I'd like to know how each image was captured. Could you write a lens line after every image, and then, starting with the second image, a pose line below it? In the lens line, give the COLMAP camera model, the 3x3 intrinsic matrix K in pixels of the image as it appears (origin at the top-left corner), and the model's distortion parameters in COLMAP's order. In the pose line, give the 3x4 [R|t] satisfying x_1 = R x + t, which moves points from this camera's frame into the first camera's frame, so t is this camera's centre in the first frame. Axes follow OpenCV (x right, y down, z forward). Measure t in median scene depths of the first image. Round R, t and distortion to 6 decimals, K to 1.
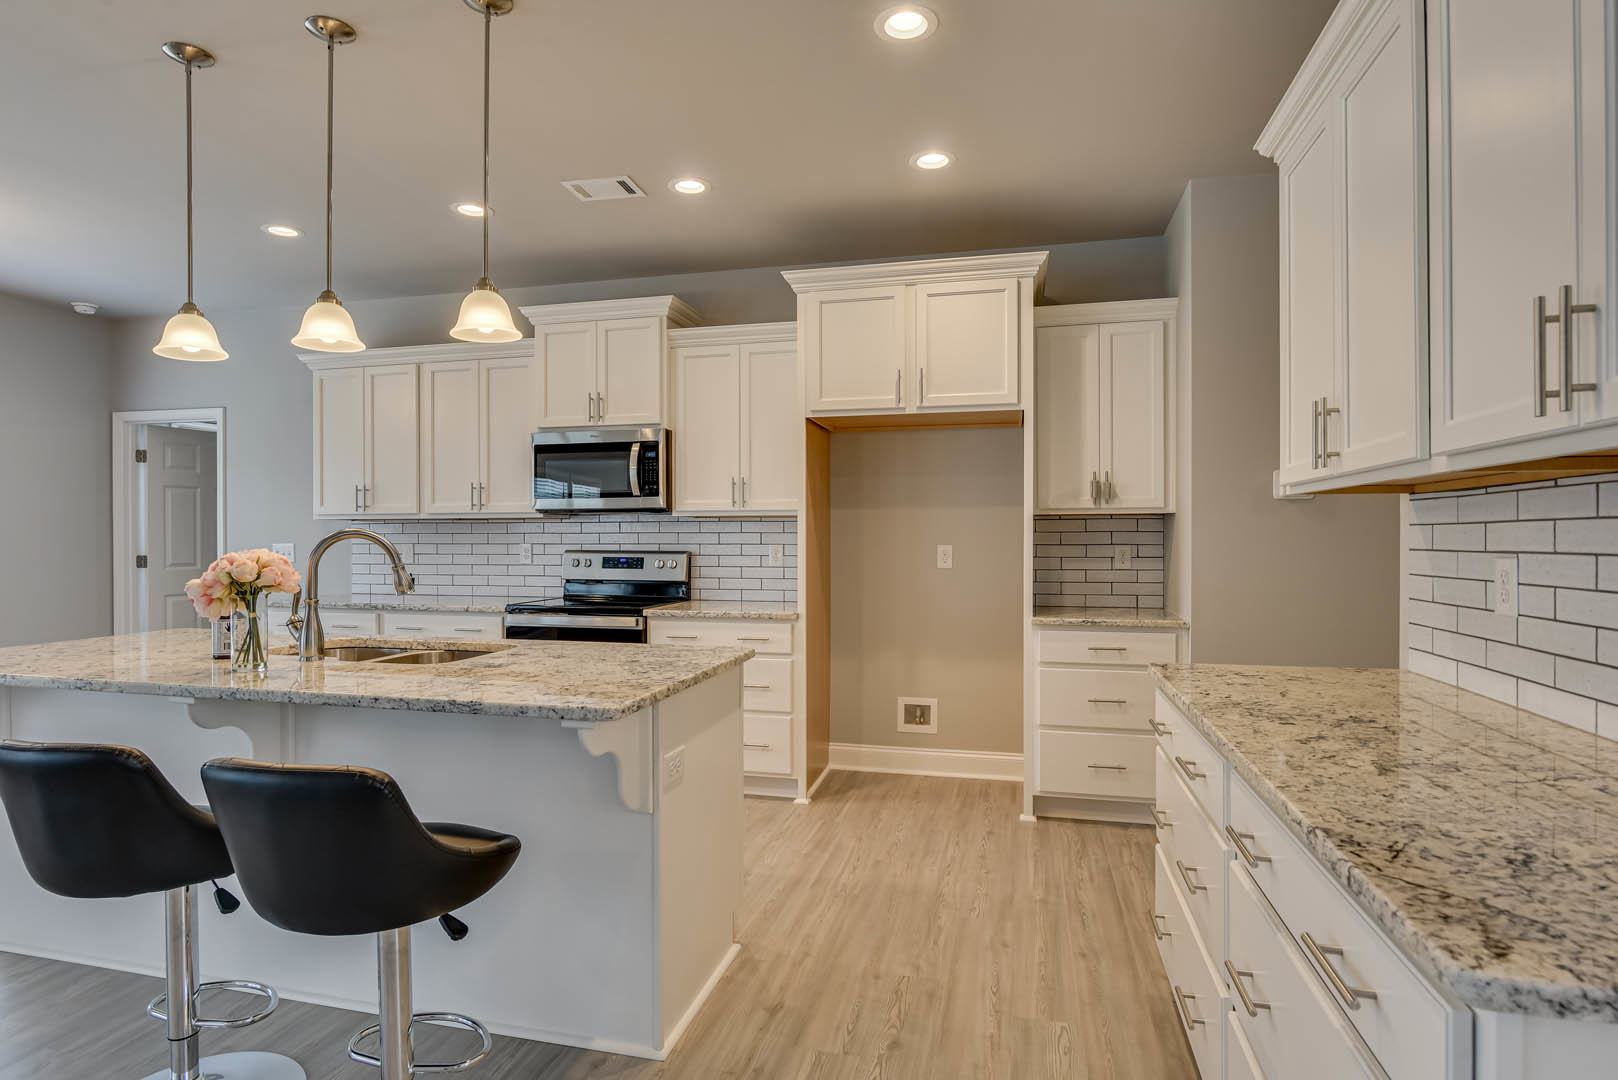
lens RADIAL K [[823.1, 0, 825.4], [0, 823.1, 548.6], [0, 0, 1]] dist [-0.007346, -0.001994]
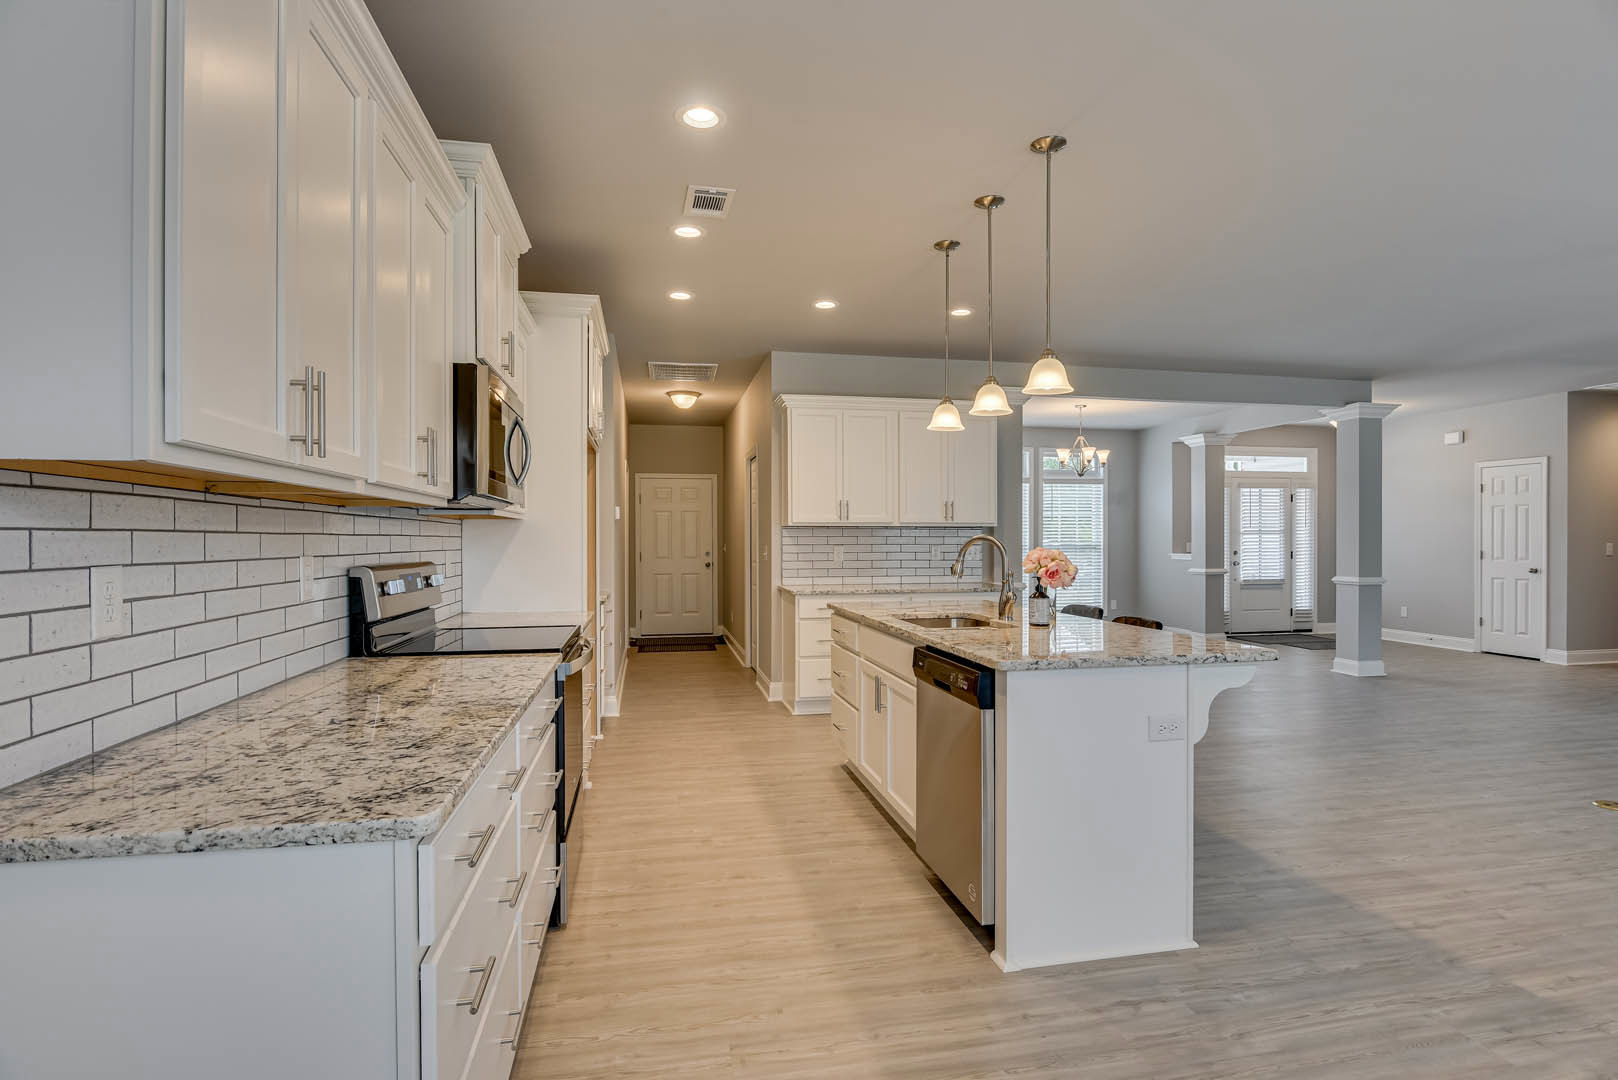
lens RADIAL K [[796.6, 0, 844.7], [0, 796.6, 536.8], [0, 0, 1]] dist [-0.020043, 0.001037]
pose [[-0.442755, 0.005796, 0.896624, -1.004325], [0.014662, 0.999892, 0.000776, -0.014155], [-0.896523, 0.013490, -0.442792, 1.036028]]
